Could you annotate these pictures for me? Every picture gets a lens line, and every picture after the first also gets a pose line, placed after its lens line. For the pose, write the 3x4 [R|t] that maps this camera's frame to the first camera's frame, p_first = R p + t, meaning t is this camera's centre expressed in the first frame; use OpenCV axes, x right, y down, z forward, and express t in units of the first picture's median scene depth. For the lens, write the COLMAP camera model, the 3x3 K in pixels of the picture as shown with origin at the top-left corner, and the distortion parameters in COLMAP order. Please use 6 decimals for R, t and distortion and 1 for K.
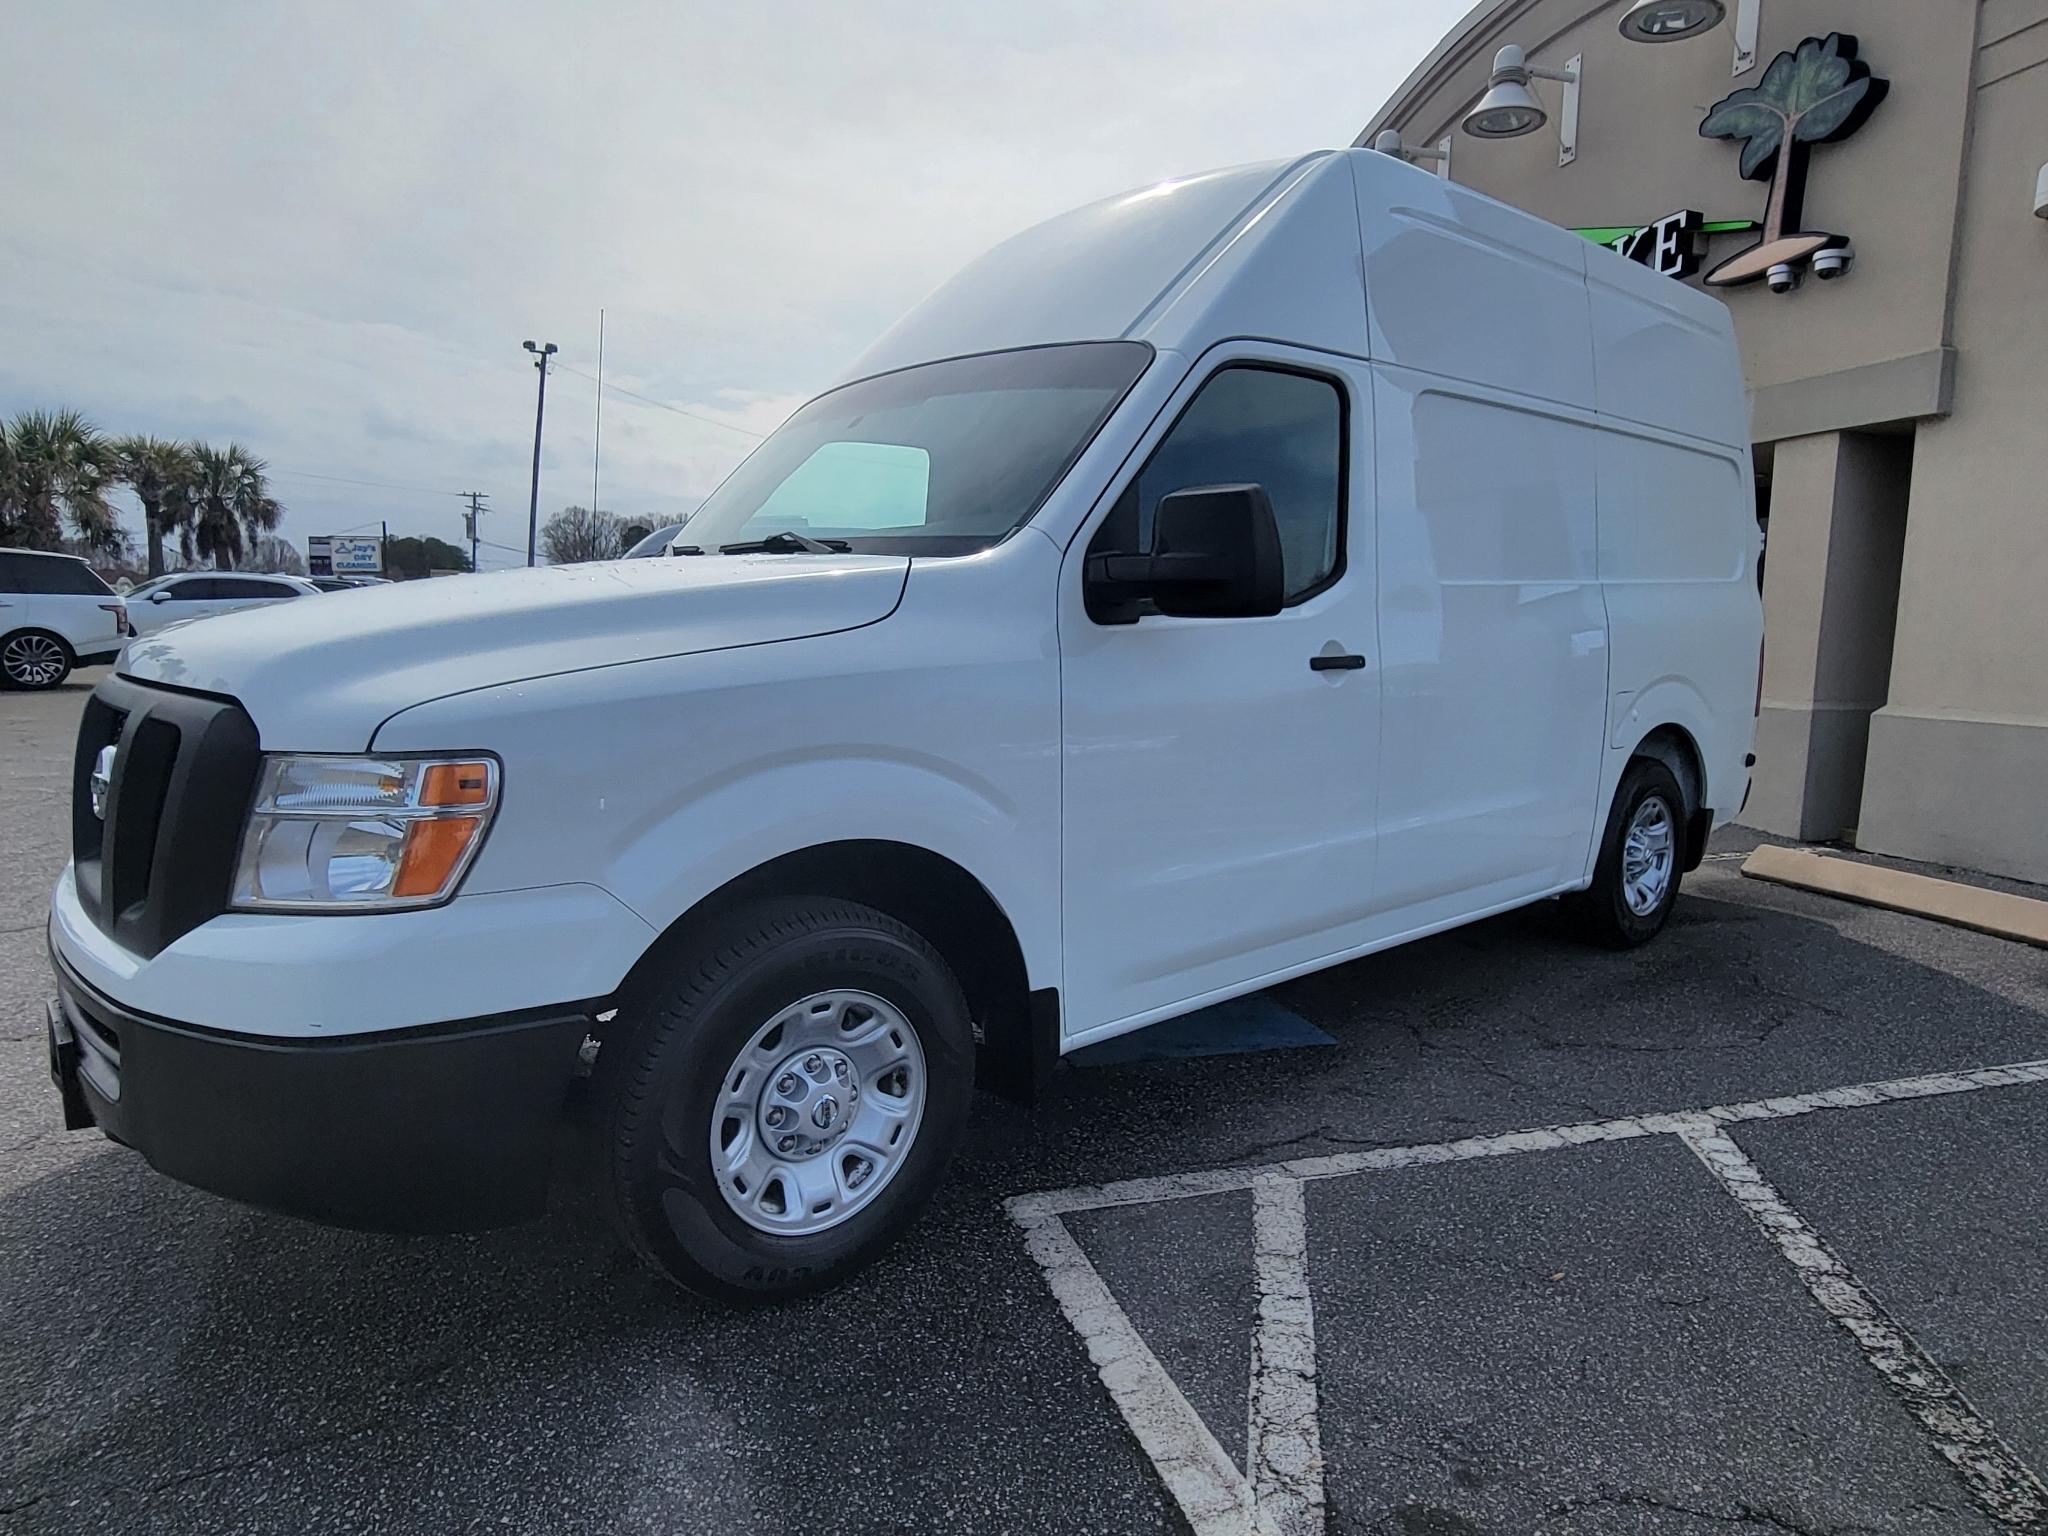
lens RADIAL K [[1223.5, 0, 1027.4], [0, 1223.5, 771.1], [0, 0, 1]] dist [-0.000634, -0.000259]
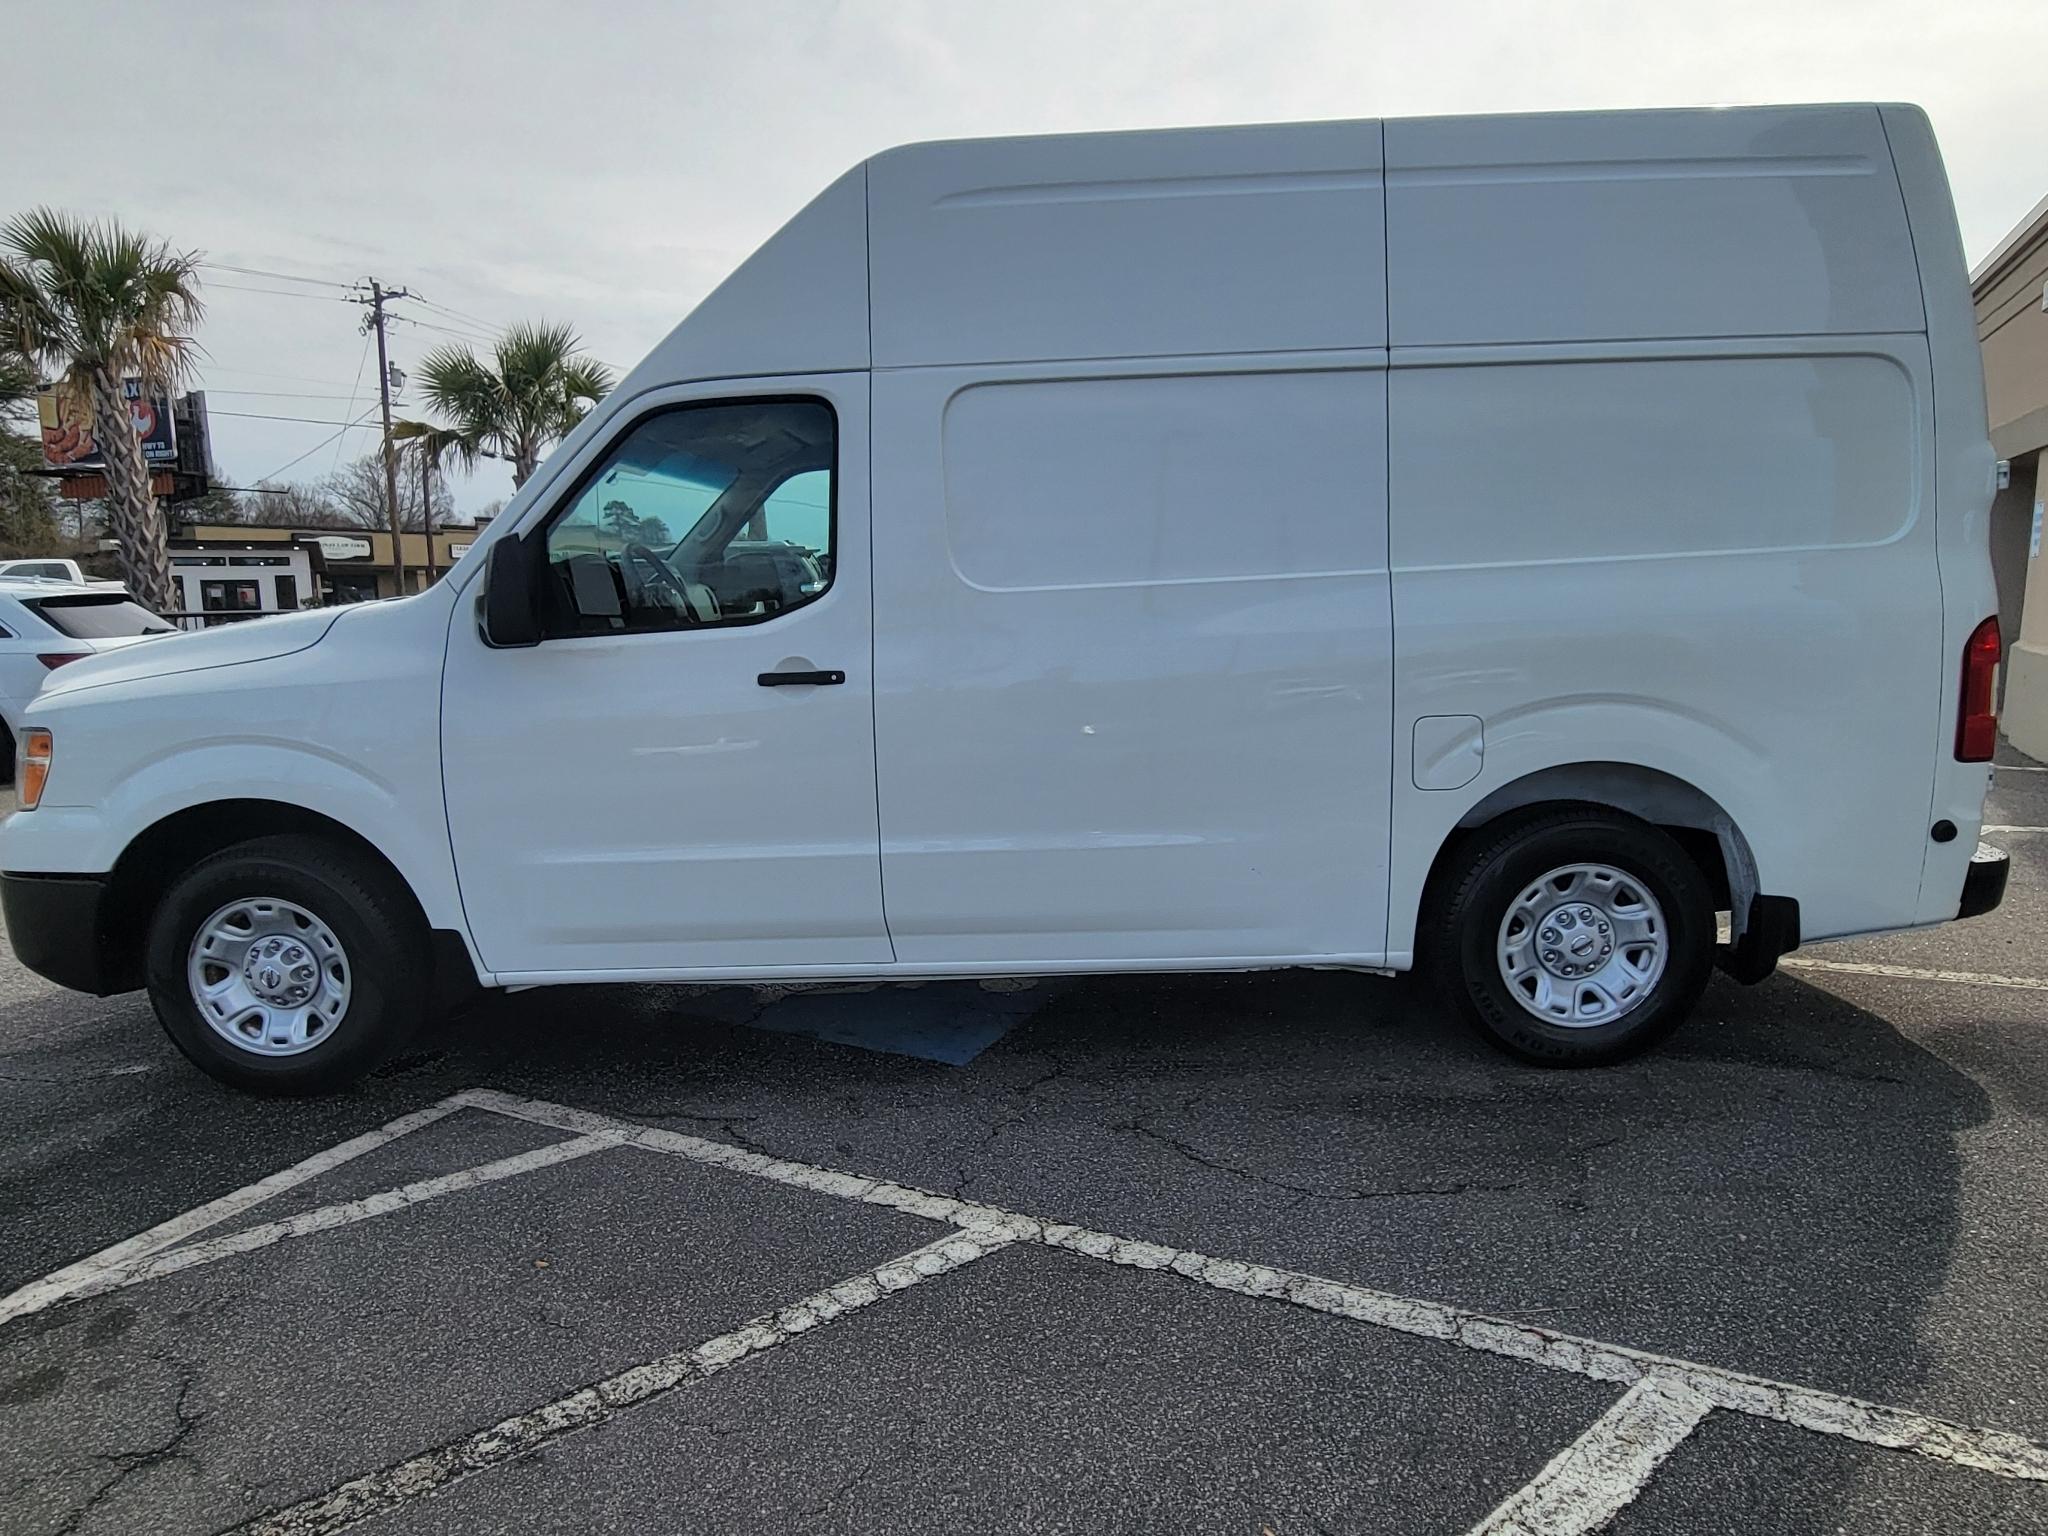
lens RADIAL K [[1223.5, 0, 1029.9], [0, 1223.5, 764.7], [0, 0, 1]] dist [-0.000634, -0.000259]
pose [[0.733746, 0.070962, -0.675708, 0.840029], [-0.054284, 0.997474, 0.045807, -0.057003], [0.677252, 0.003069, 0.735745, 0.288752]]
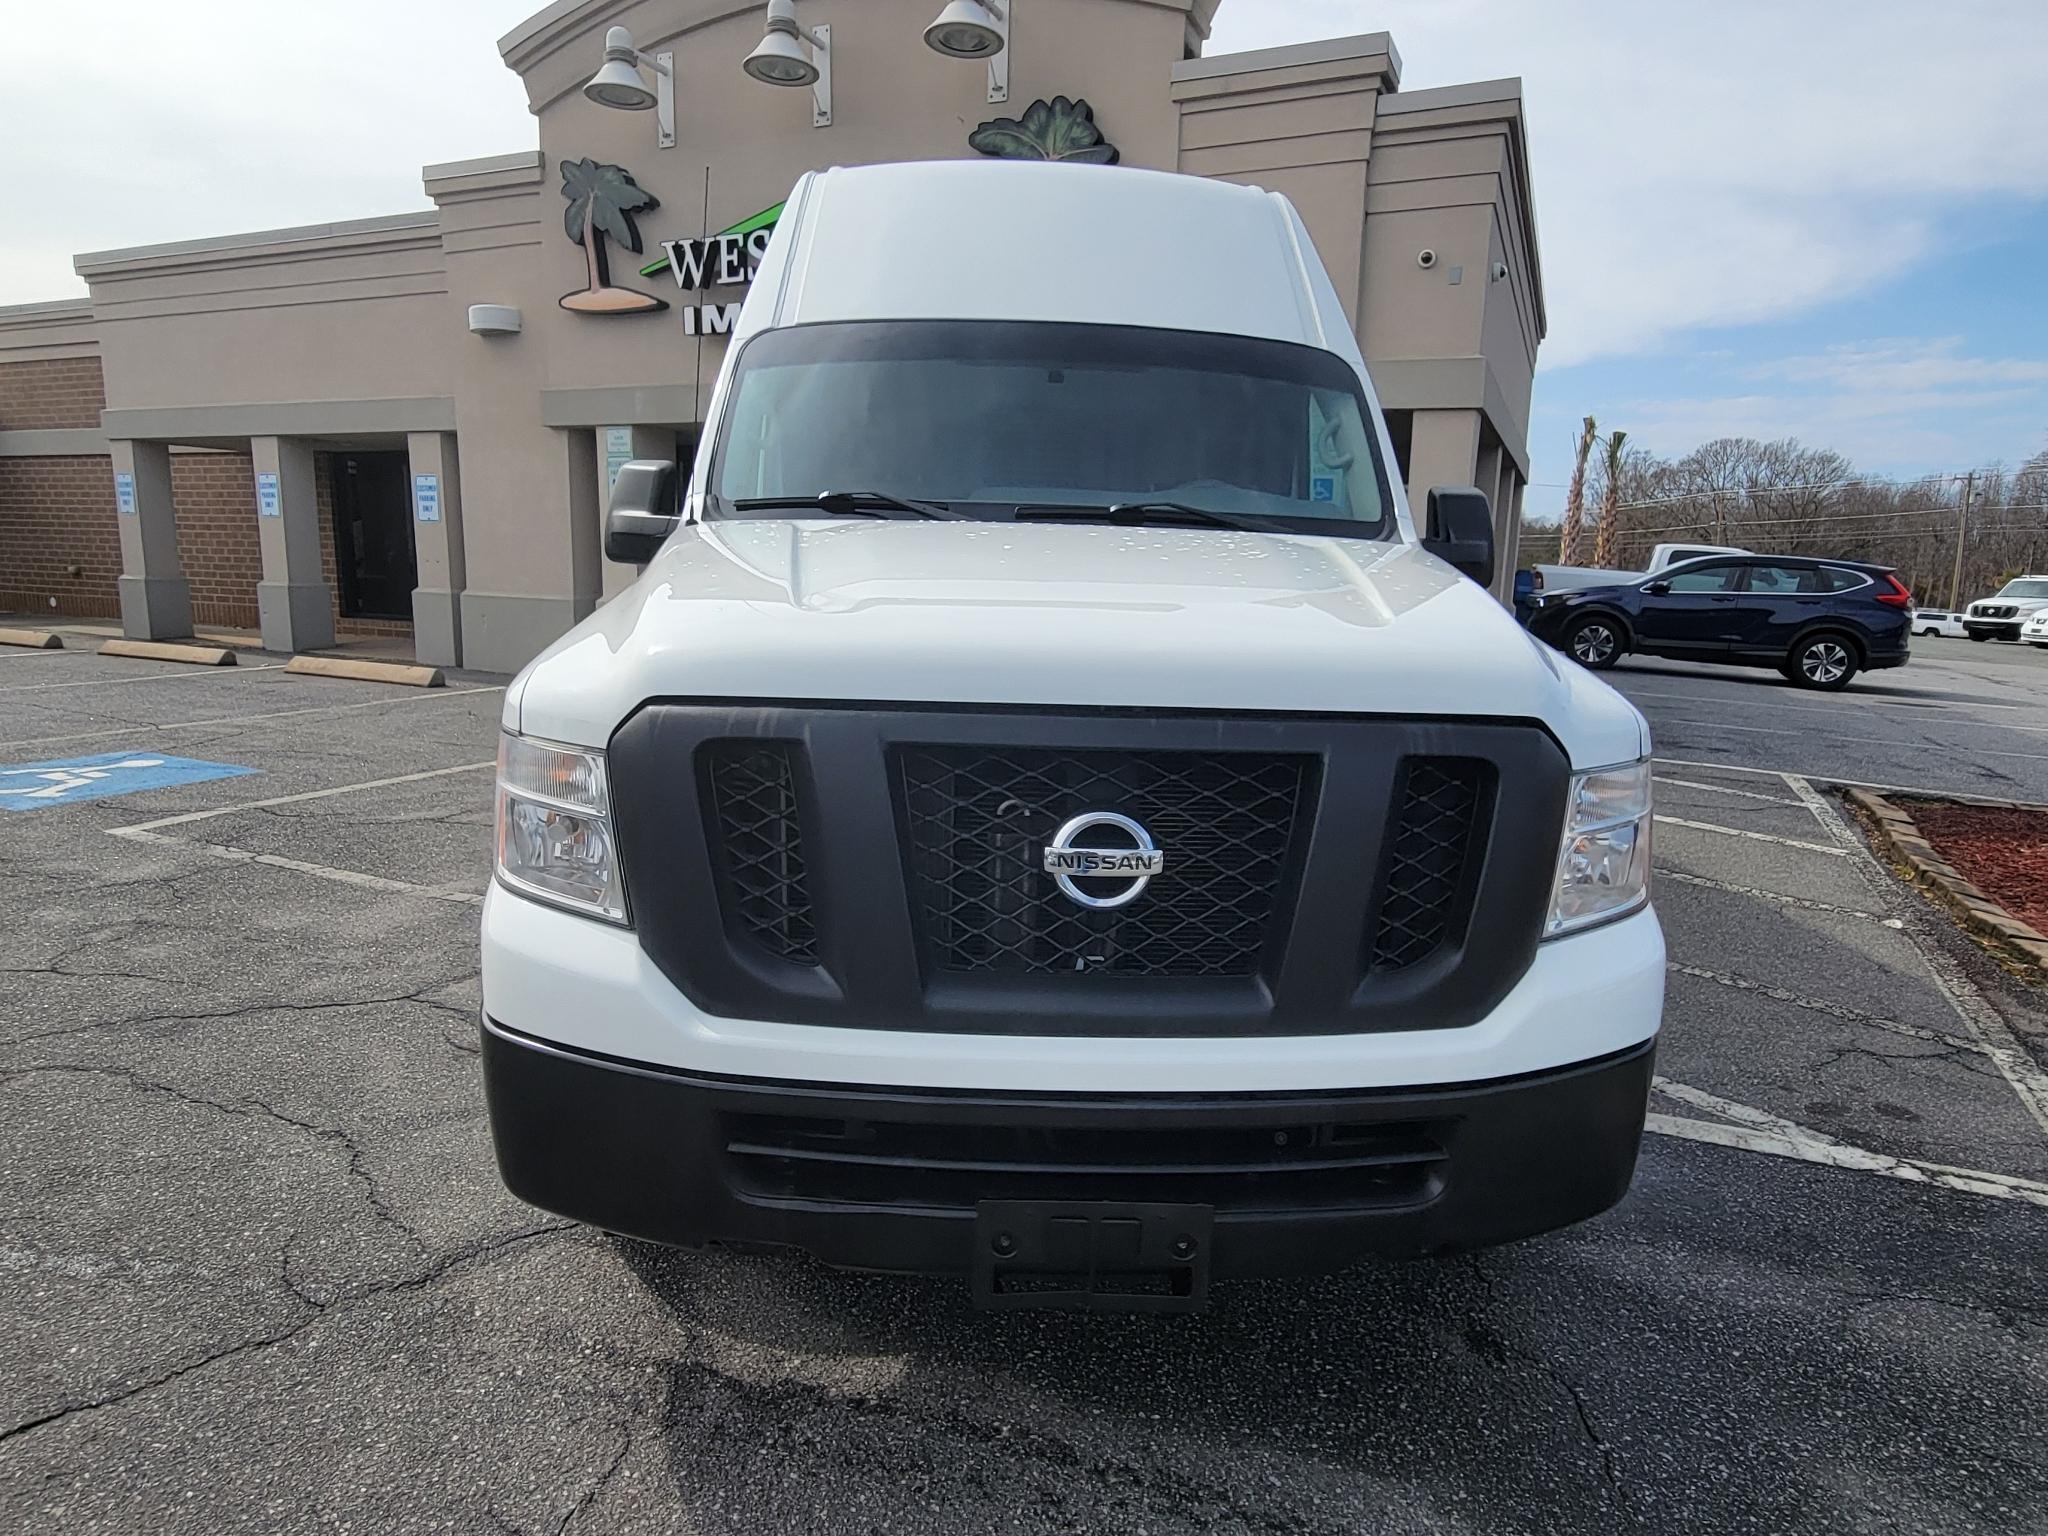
lens RADIAL K [[1223.5, 0, 1033.6], [0, 1223.5, 771.2], [0, 0, 1]] dist [-0.000634, -0.000259]
pose [[0.631726, -0.131946, 0.763880, -0.728641], [0.073765, 0.991168, 0.110202, -0.069160], [-0.771674, -0.013270, 0.635880, 0.321217]]
